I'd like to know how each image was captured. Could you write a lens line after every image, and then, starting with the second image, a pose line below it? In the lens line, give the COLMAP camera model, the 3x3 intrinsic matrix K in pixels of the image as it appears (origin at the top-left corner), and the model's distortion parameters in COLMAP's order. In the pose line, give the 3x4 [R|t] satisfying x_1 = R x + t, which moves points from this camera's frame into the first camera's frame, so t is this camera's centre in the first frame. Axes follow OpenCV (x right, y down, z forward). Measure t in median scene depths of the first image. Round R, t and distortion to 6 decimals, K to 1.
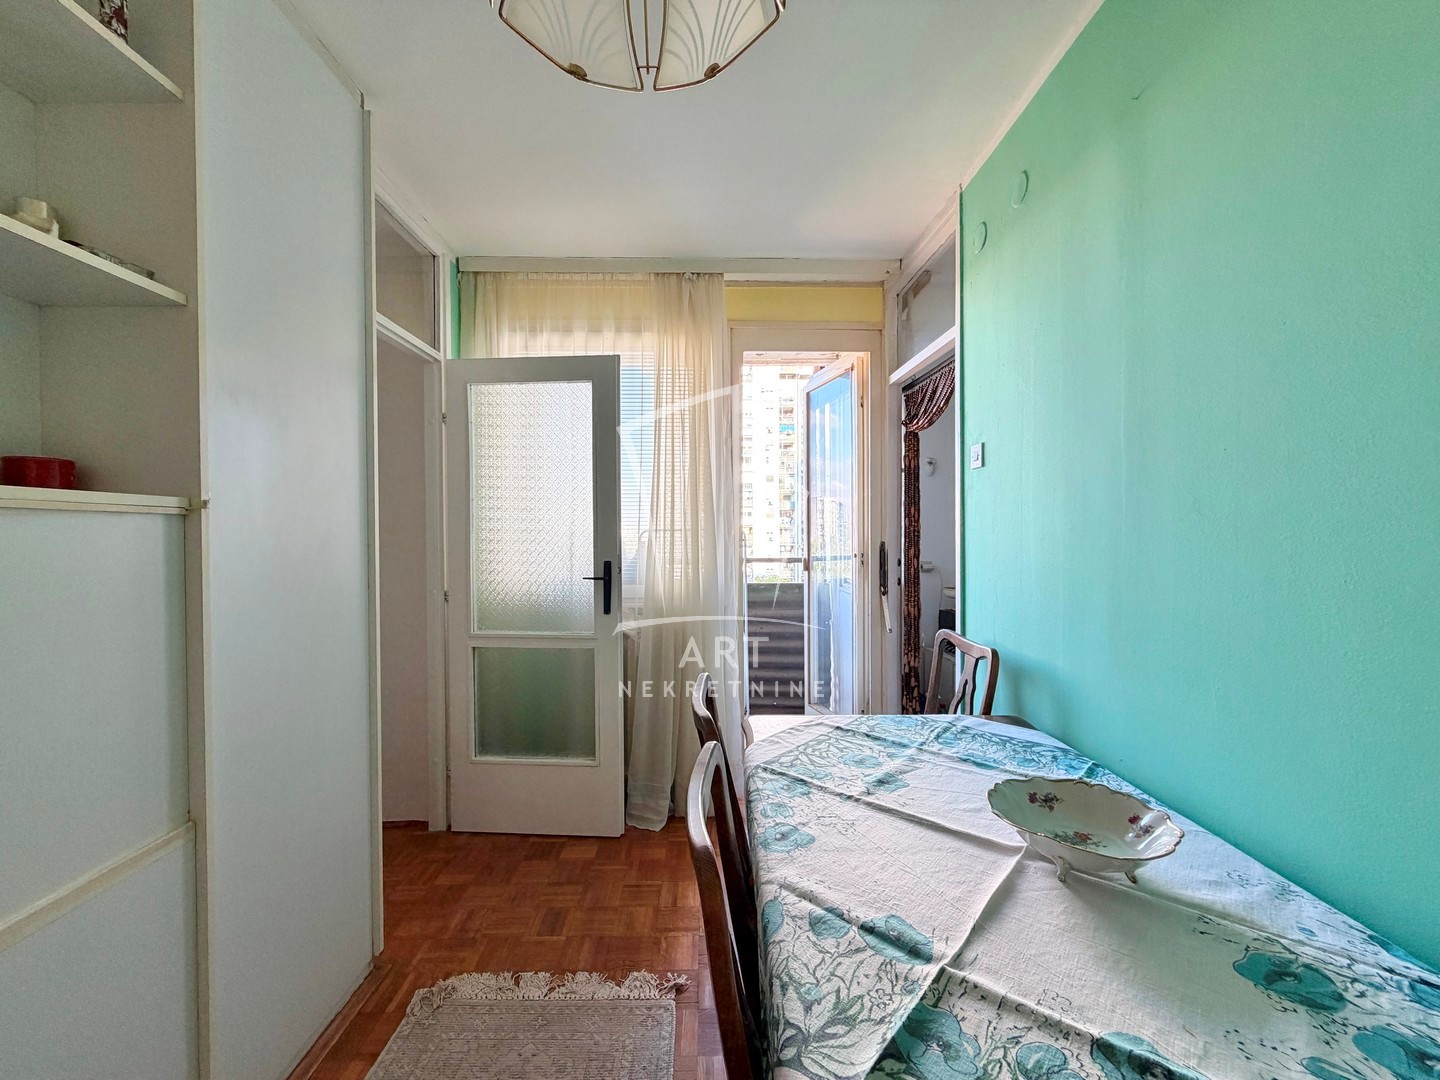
lens RADIAL K [[573.6, 0, 714.5], [0, 573.6, 542.9], [0, 0, 1]] dist [-0.001778, 0.000448]
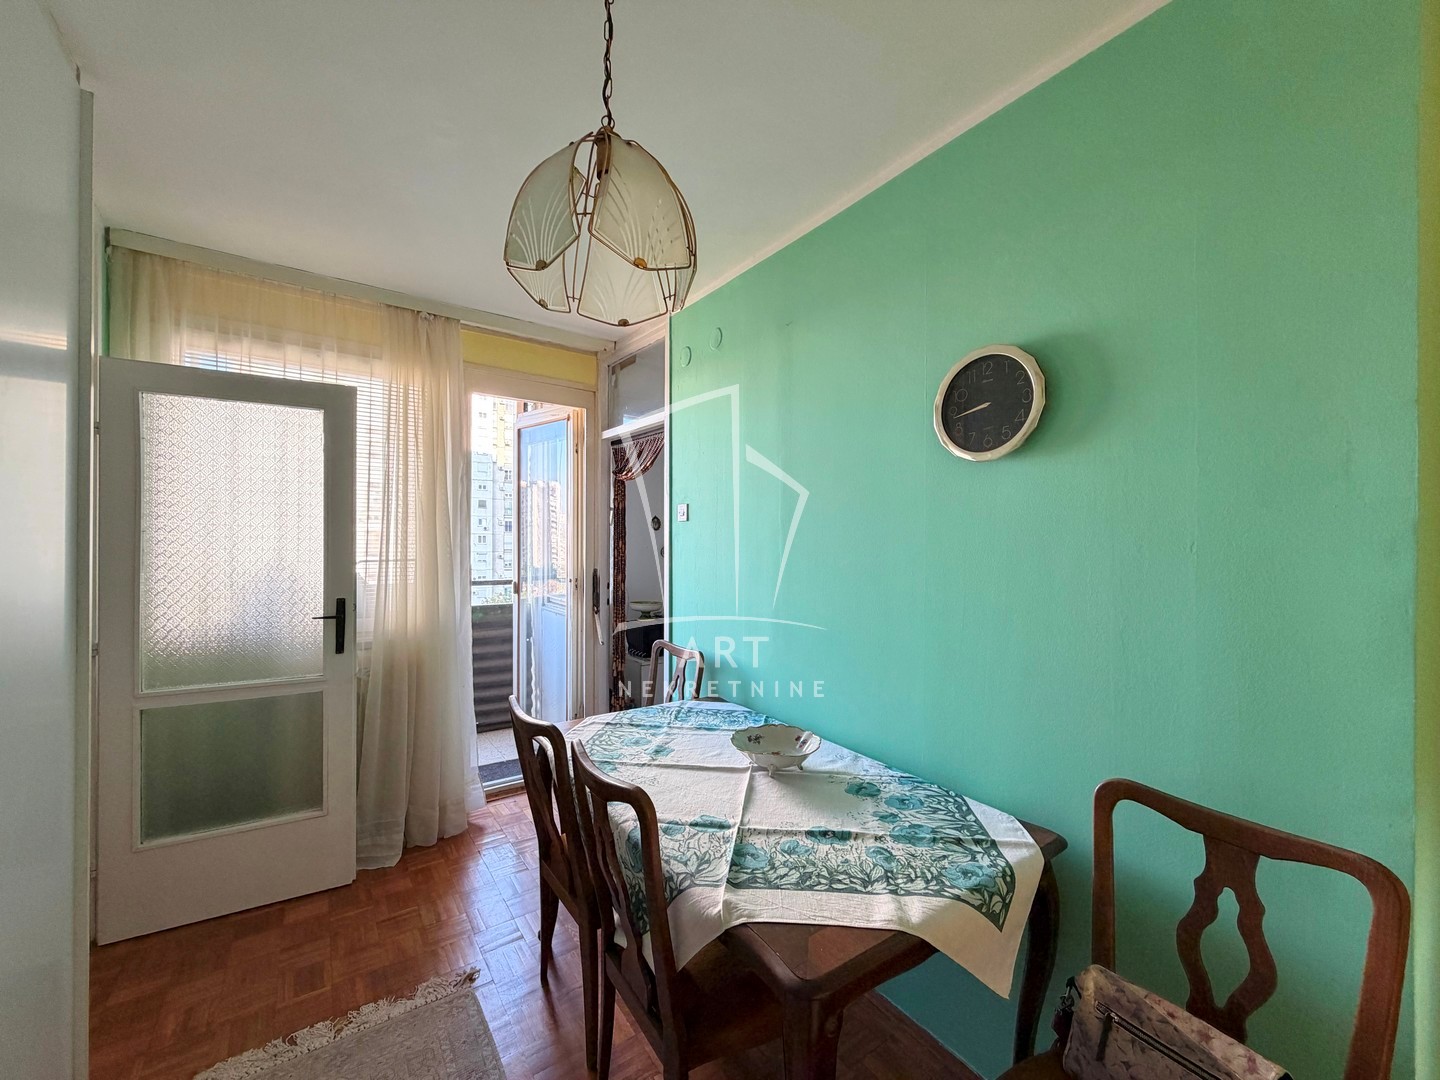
lens RADIAL K [[573.6, 0, 714.5], [0, 573.6, 542.9], [0, 0, 1]] dist [-0.001778, 0.000448]
pose [[0.825265, 0.007555, 0.564695, -0.351218], [-0.000477, 0.999919, -0.012680, -0.081885], [-0.564745, 0.010195, 0.825202, -0.249314]]
